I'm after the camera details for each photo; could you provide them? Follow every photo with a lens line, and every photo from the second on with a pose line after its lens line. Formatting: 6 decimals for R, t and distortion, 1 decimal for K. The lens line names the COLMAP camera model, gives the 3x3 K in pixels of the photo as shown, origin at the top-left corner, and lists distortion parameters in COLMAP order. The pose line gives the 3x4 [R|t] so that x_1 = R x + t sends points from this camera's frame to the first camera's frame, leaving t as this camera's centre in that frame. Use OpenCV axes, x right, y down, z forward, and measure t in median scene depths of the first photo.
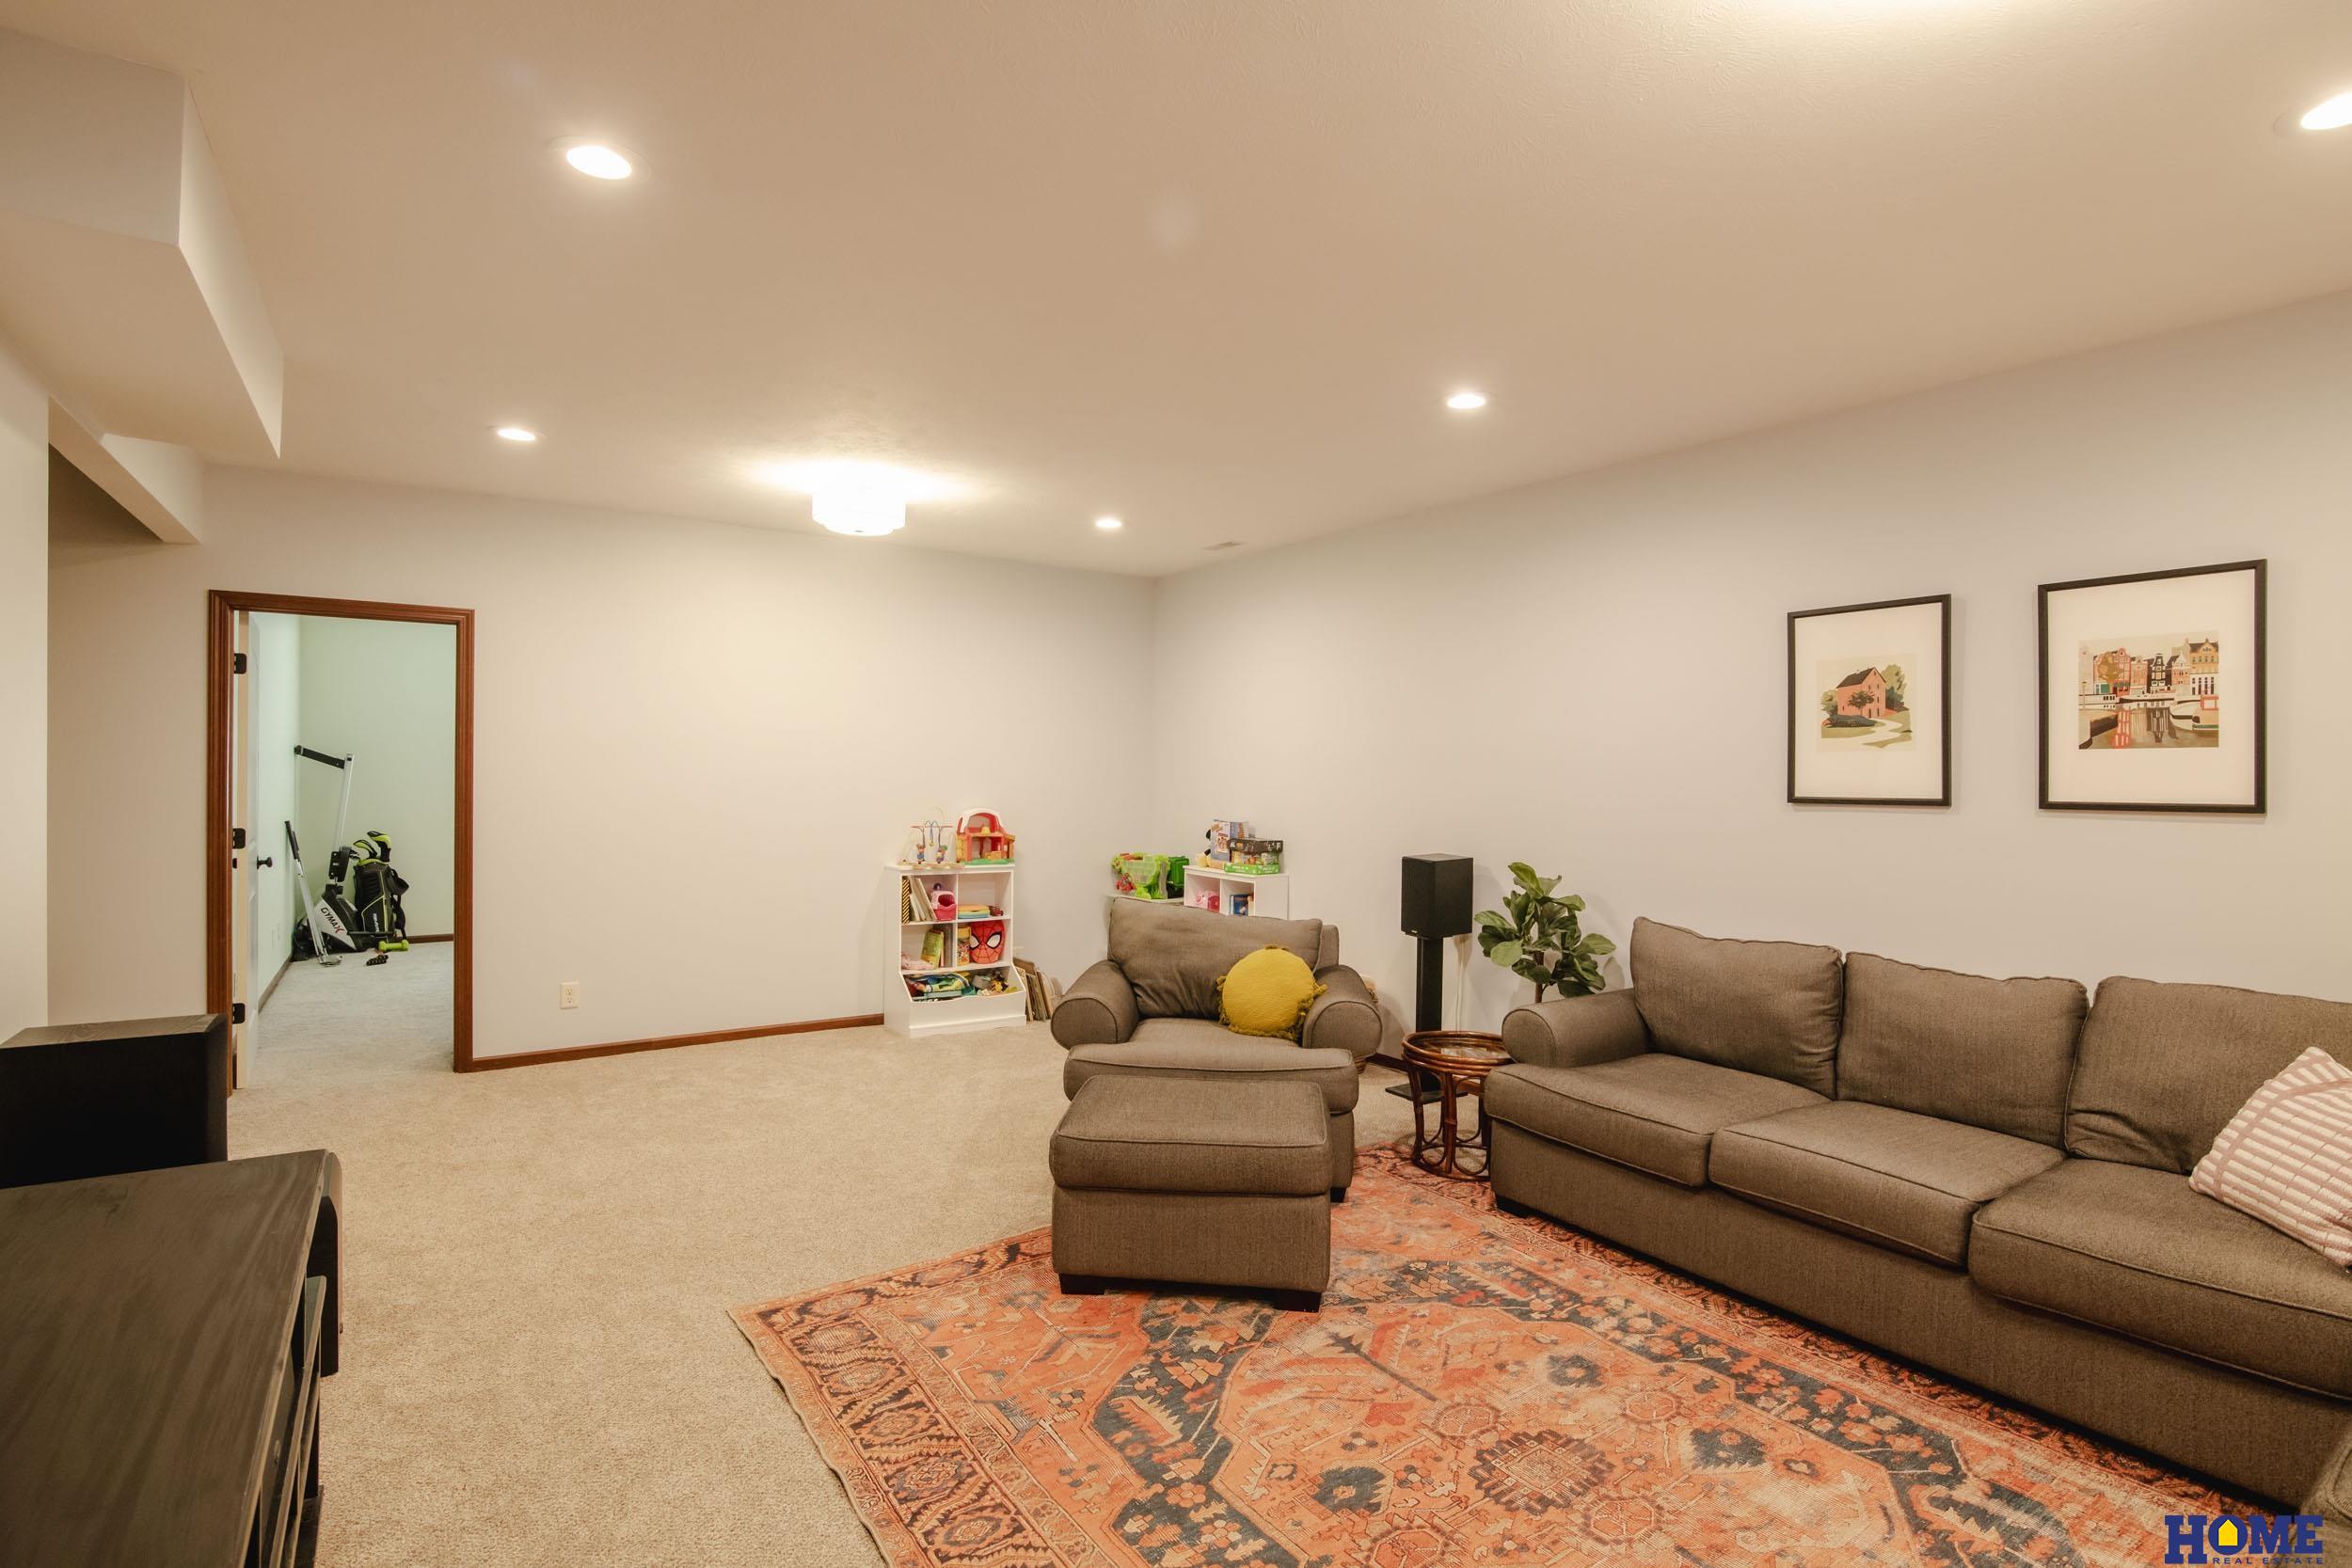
lens RADIAL K [[1133.3, 0, 1184.0], [0, 1133.3, 779.8], [0, 0, 1]] dist [-0.018490, 0.001398]
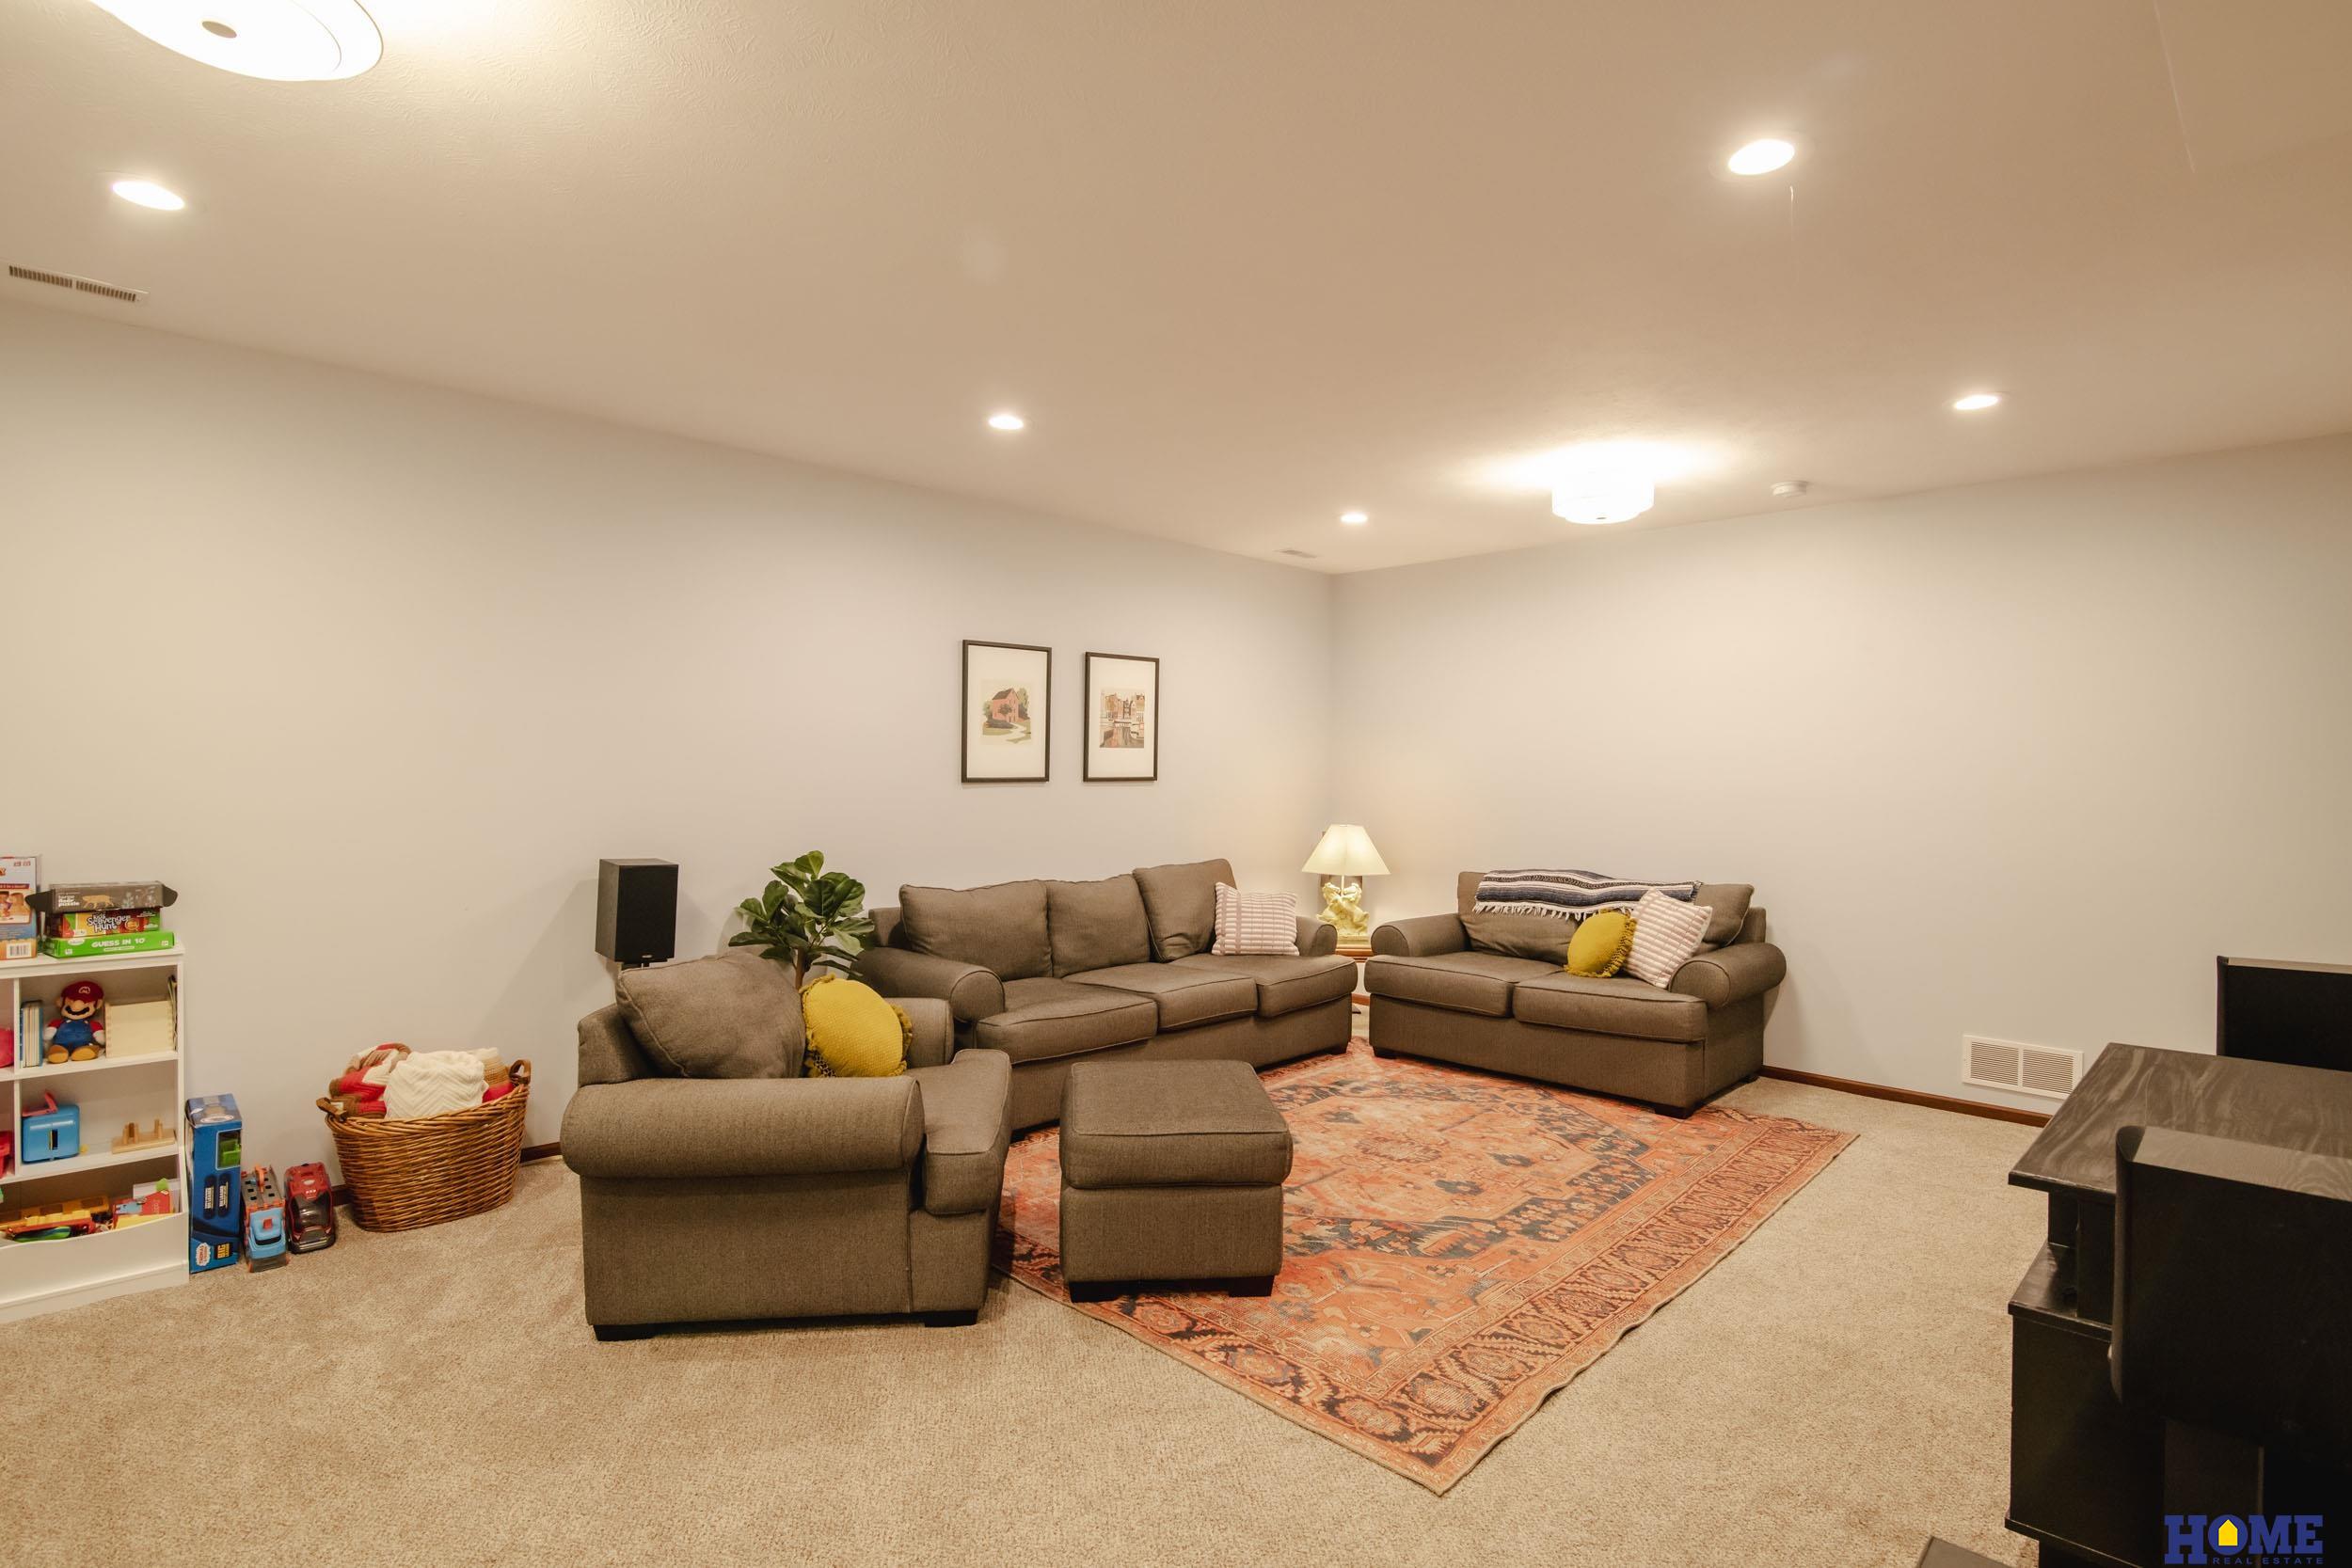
lens RADIAL K [[1133.3, 0, 1184.0], [0, 1133.3, 779.8], [0, 0, 1]] dist [-0.018490, 0.001398]
pose [[-0.179793, -0.023162, 0.983432, -1.071523], [-0.005184, 0.999731, 0.022598, -0.018621], [-0.983691, -0.001035, -0.179865, 1.271786]]
